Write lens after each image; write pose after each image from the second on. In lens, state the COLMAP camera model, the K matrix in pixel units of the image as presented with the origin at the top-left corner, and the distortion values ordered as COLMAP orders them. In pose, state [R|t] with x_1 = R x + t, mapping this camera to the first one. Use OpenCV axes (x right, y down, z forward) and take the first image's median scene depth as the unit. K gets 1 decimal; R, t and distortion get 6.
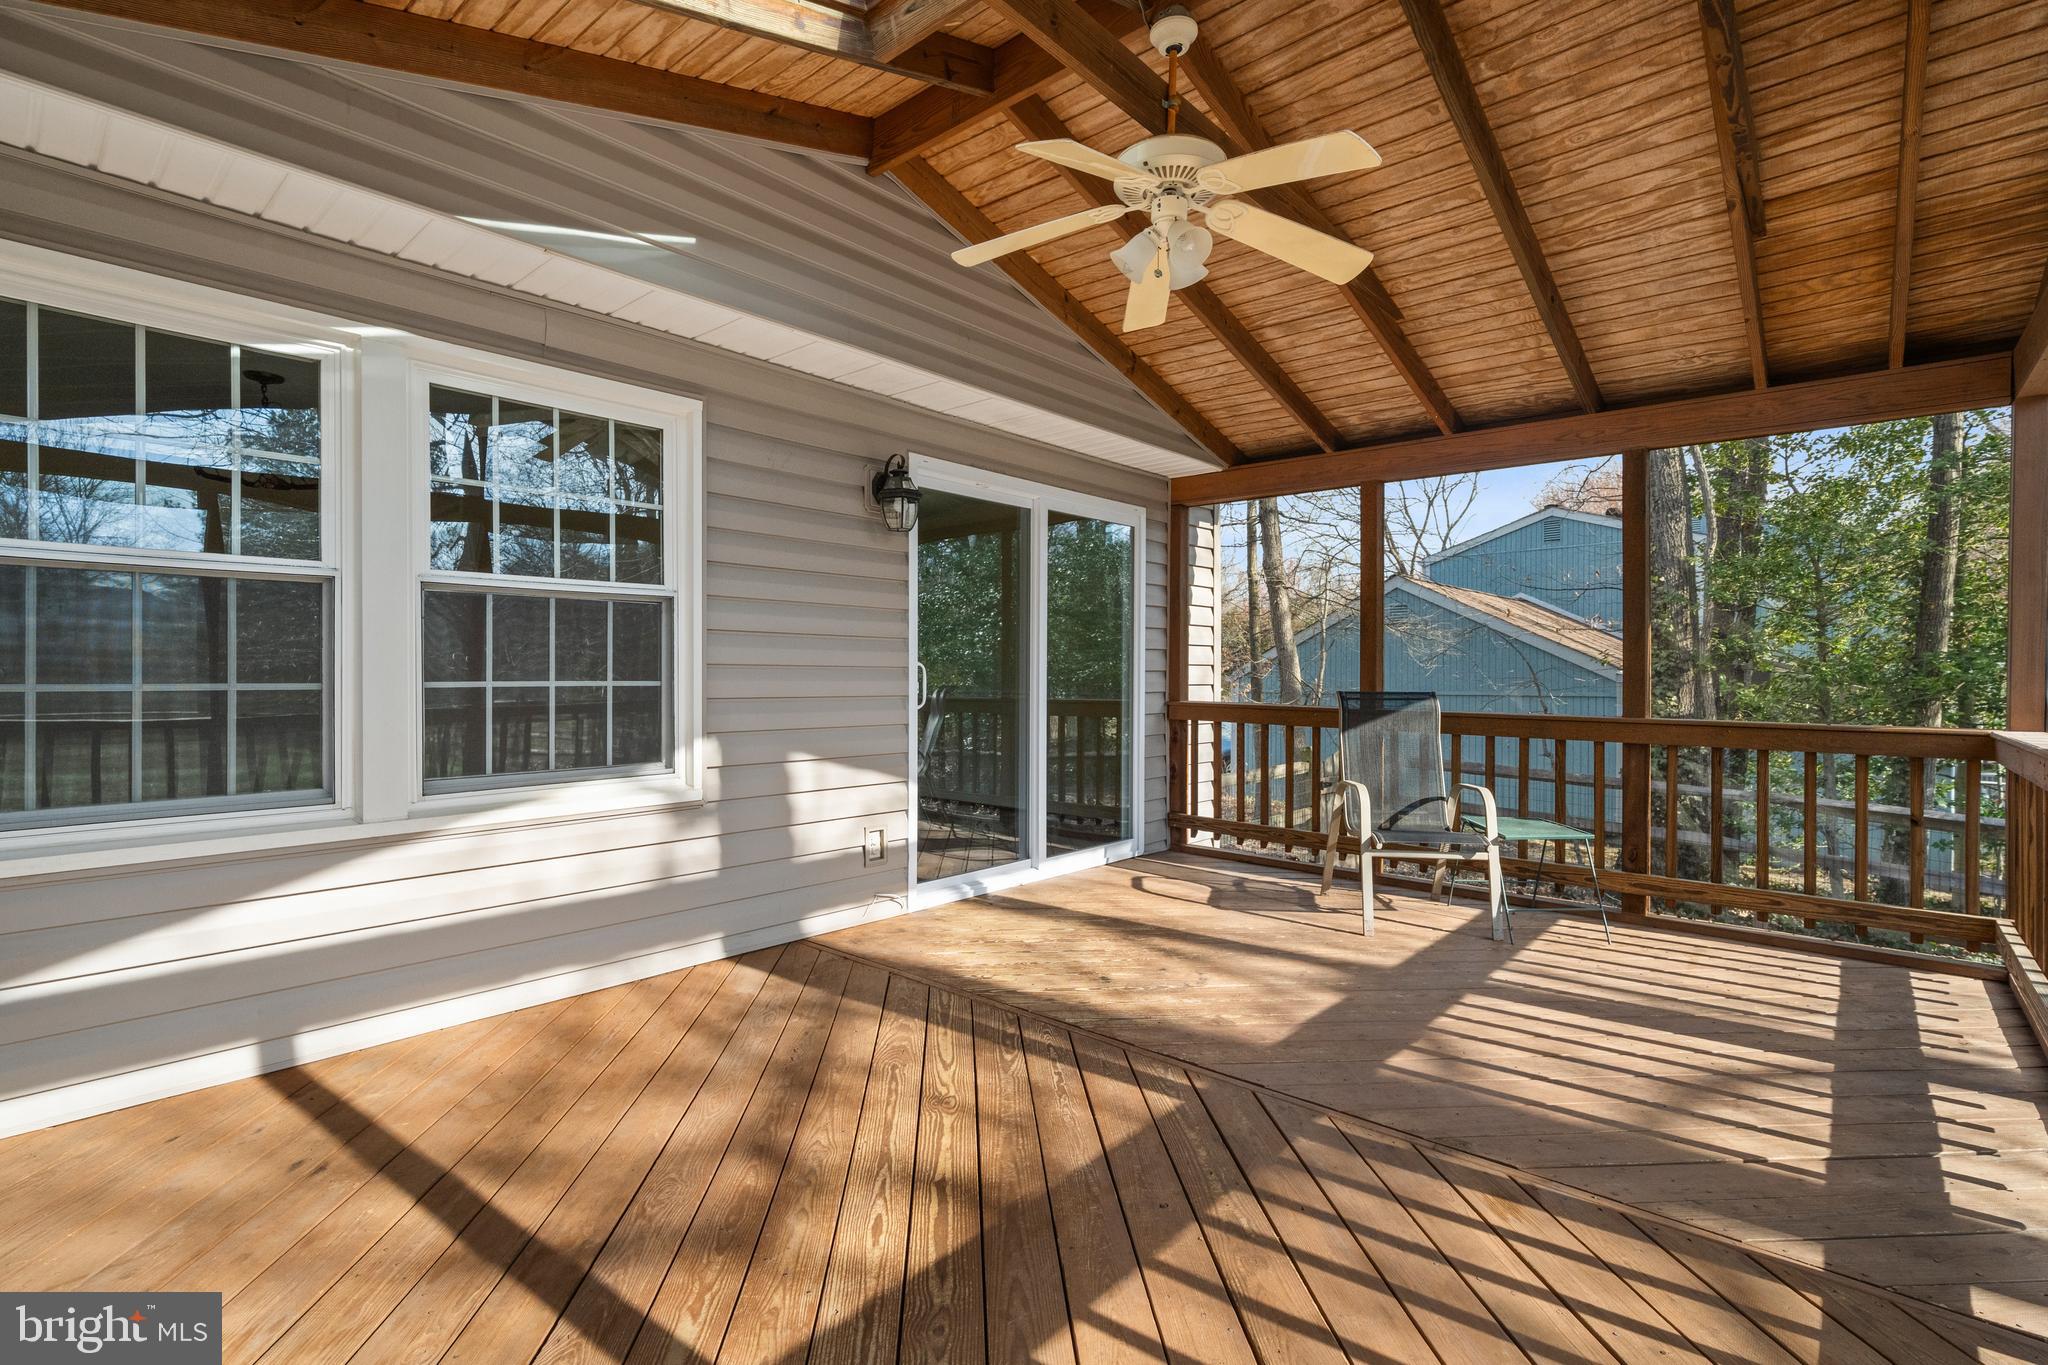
lens RADIAL K [[964.1, 0, 1024.0], [0, 964.1, 682.5], [0, 0, 1]] dist [-0.000530, -0.000046]
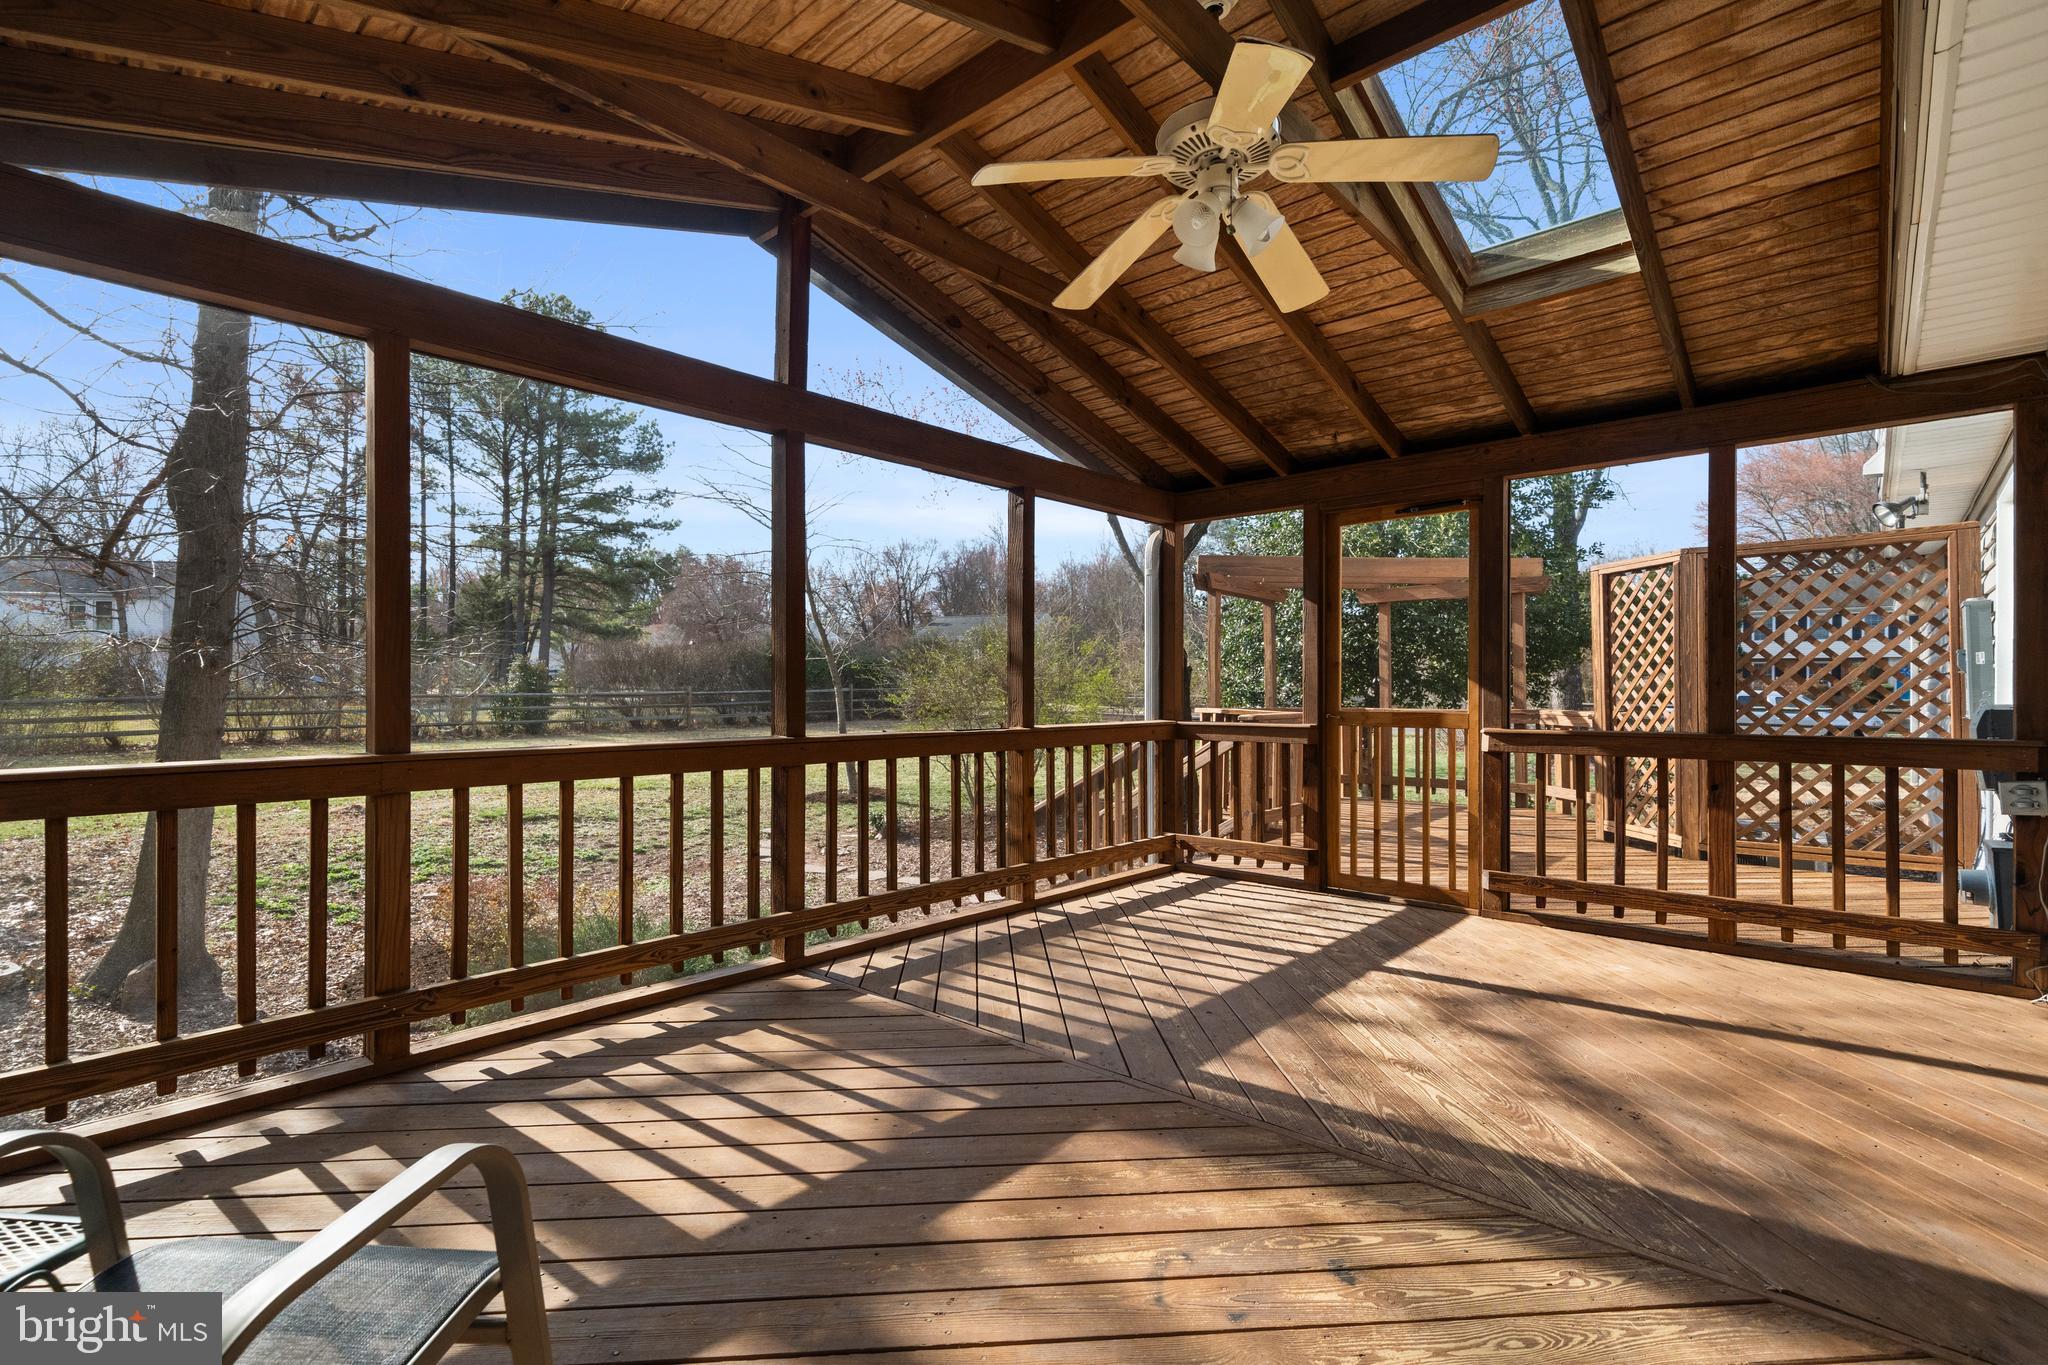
lens RADIAL K [[964.1, 0, 1024.0], [0, 964.1, 682.5], [0, 0, 1]] dist [-0.000530, -0.000046]
pose [[-0.999831, -0.006924, 0.017006, 0.378950], [-0.006946, 0.999975, -0.001289, -0.016311], [-0.016997, -0.001407, -0.999855, 2.297310]]
